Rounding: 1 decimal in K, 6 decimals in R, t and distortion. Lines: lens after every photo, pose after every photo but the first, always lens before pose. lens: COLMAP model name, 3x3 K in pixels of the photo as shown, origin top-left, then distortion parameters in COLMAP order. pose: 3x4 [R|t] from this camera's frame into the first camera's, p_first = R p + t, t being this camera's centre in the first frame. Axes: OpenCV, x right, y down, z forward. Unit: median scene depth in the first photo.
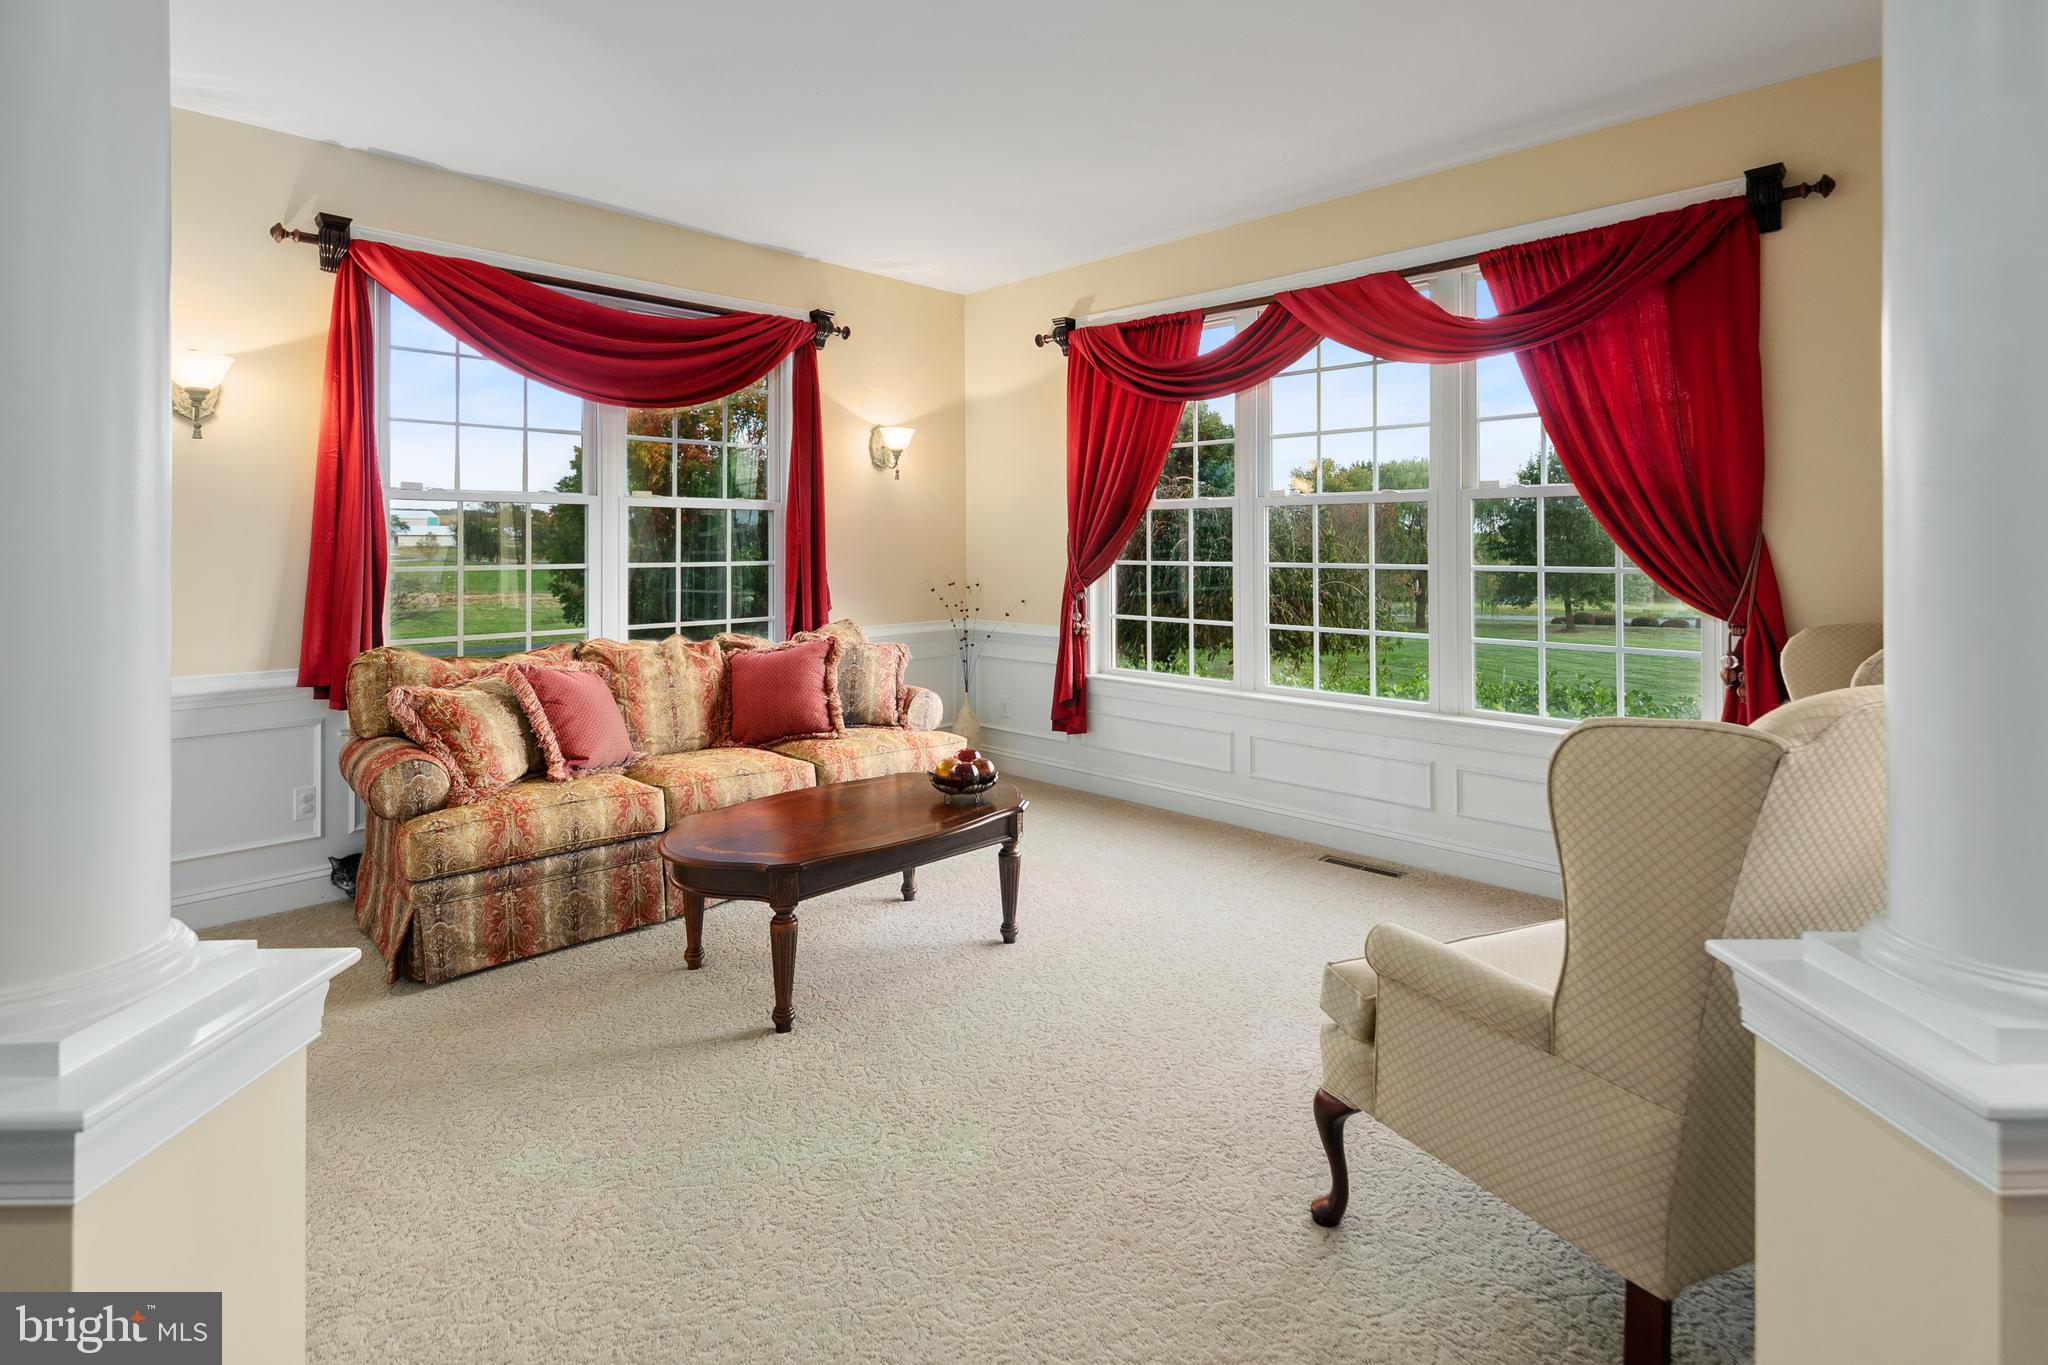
lens RADIAL K [[995.2, 0, 1044.4], [0, 995.2, 533.3], [0, 0, 1]] dist [0.005063, -0.004121]
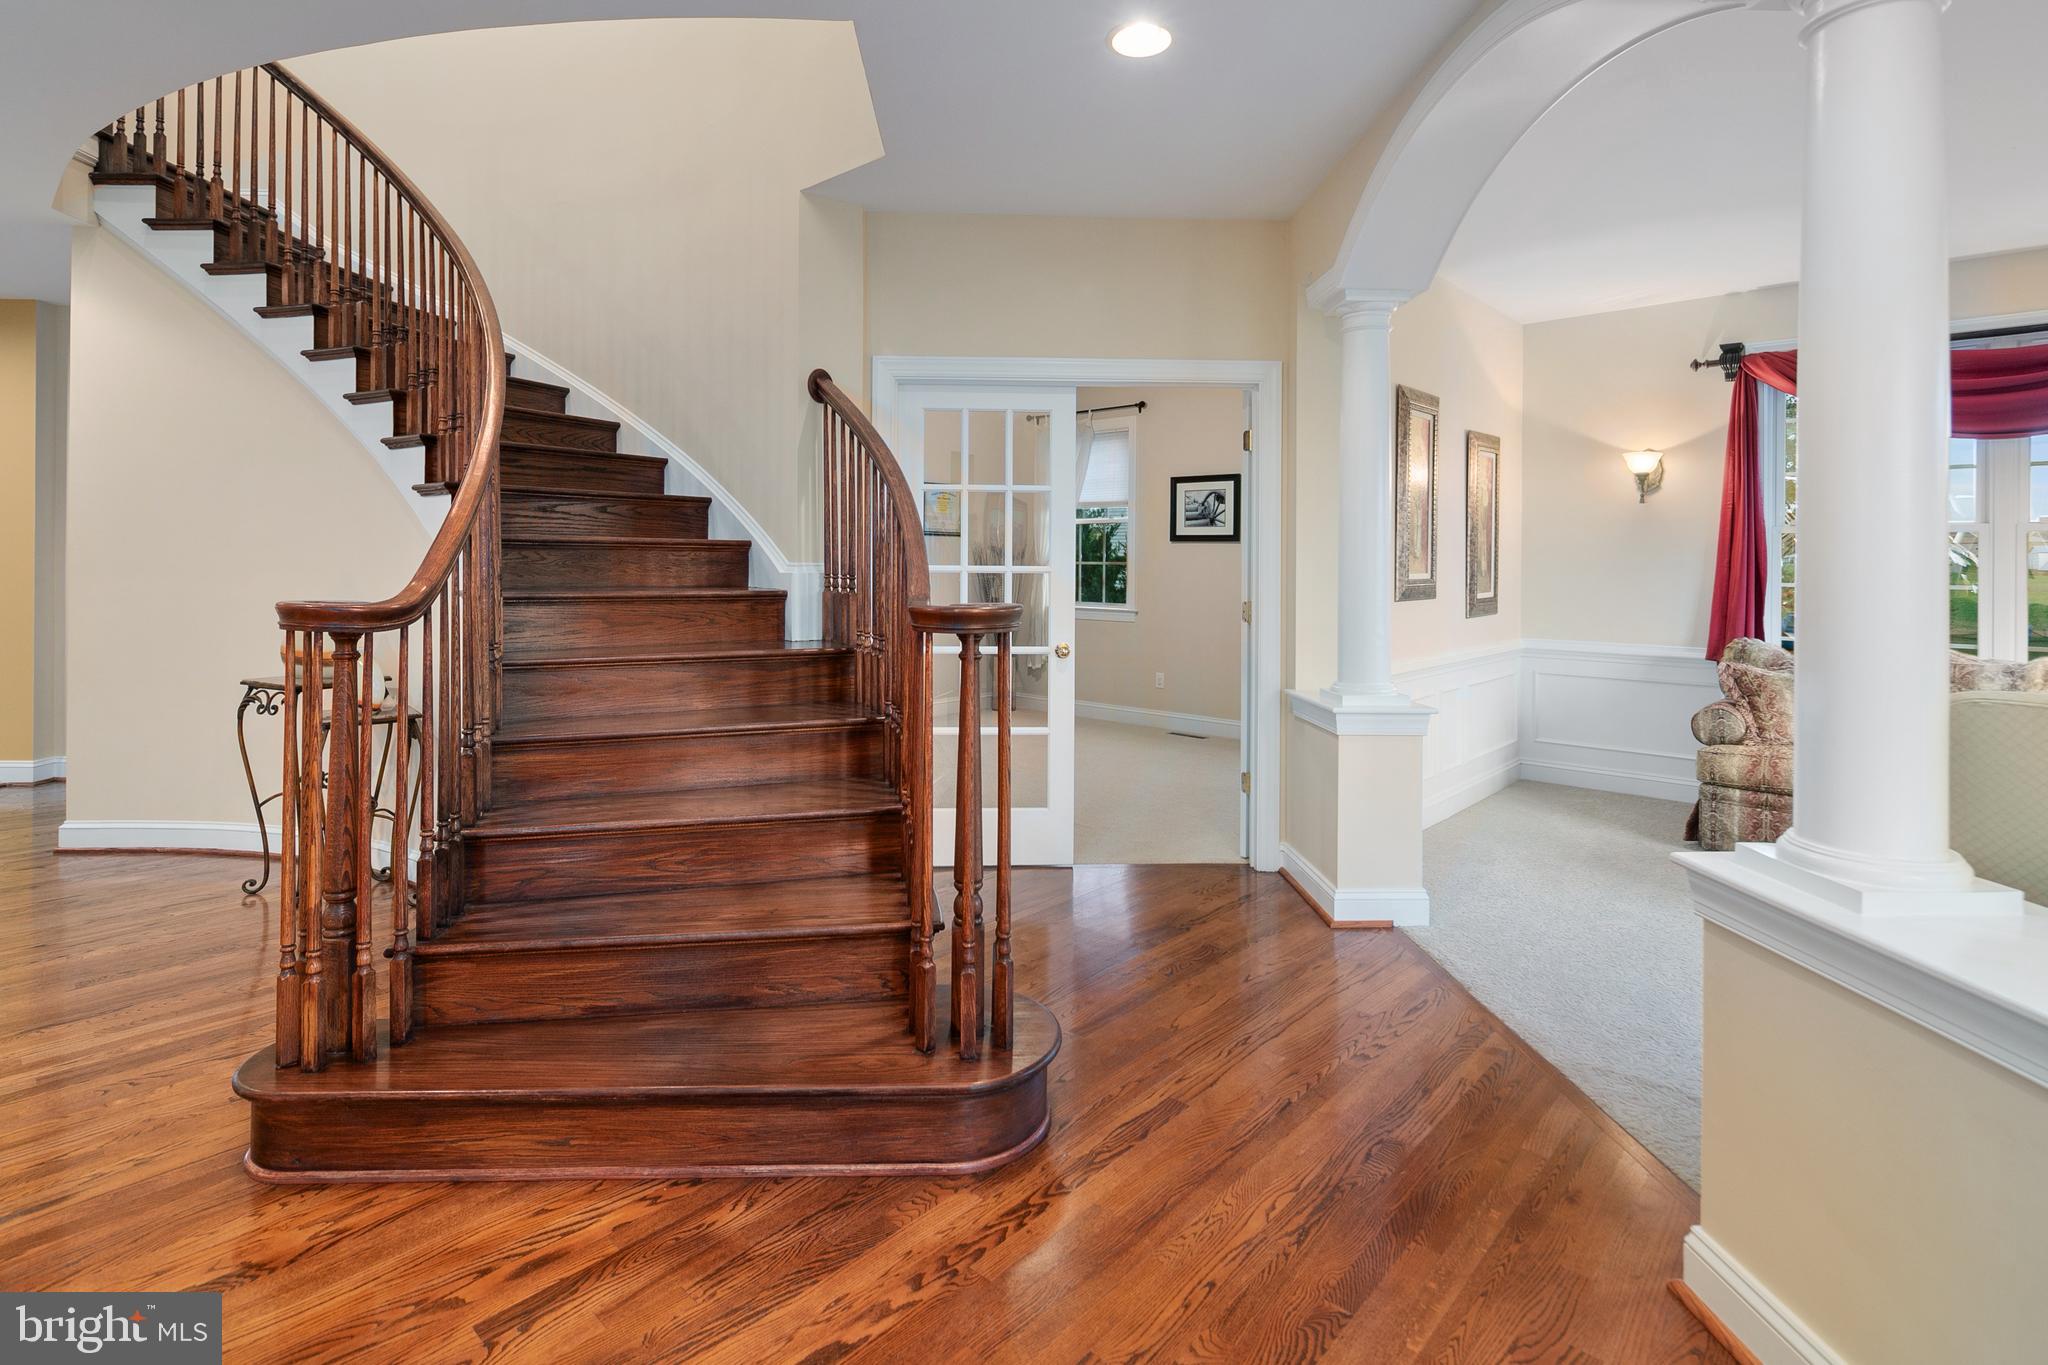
lens RADIAL K [[995.2, 0, 1034.4], [0, 995.2, 560.2], [0, 0, 1]] dist [0.005063, -0.004121]
pose [[0.035729, 0.000779, -0.999361, 0.745885], [-0.000484, 1.000000, 0.000763, 0.001075], [0.999361, 0.000457, 0.035729, -0.083270]]
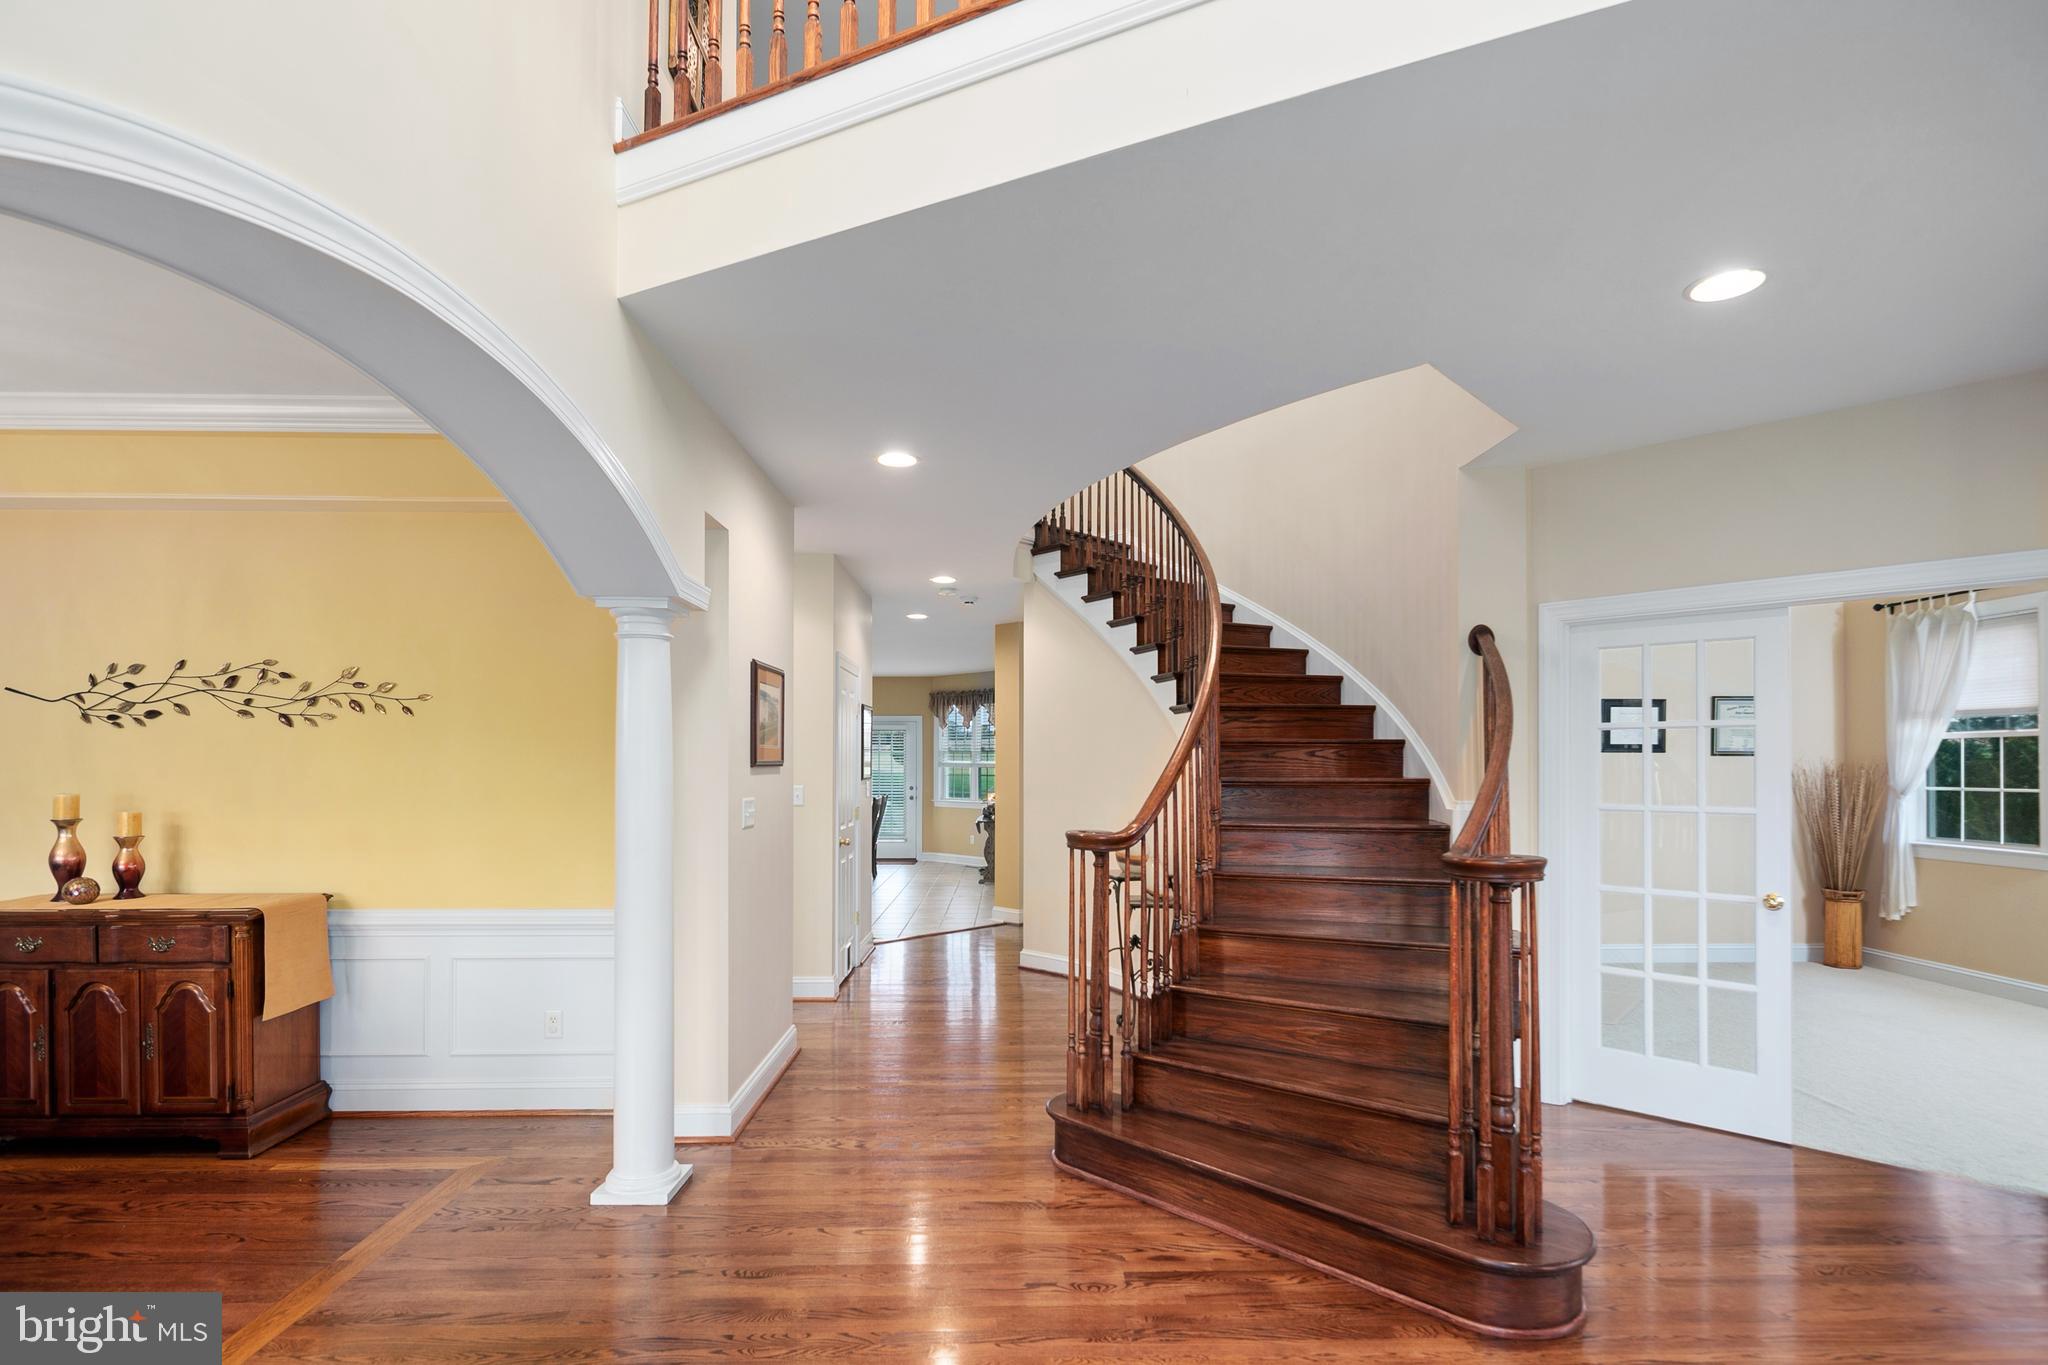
lens RADIAL K [[995.2, 0, 1026.5], [0, 995.2, 758.1], [0, 0, 1]] dist [0.005063, -0.004121]
pose [[-0.705989, -0.002421, -0.708219, 0.889705], [0.006466, 0.999930, -0.009864, -0.040019], [0.708194, -0.011543, -0.705924, 0.189863]]
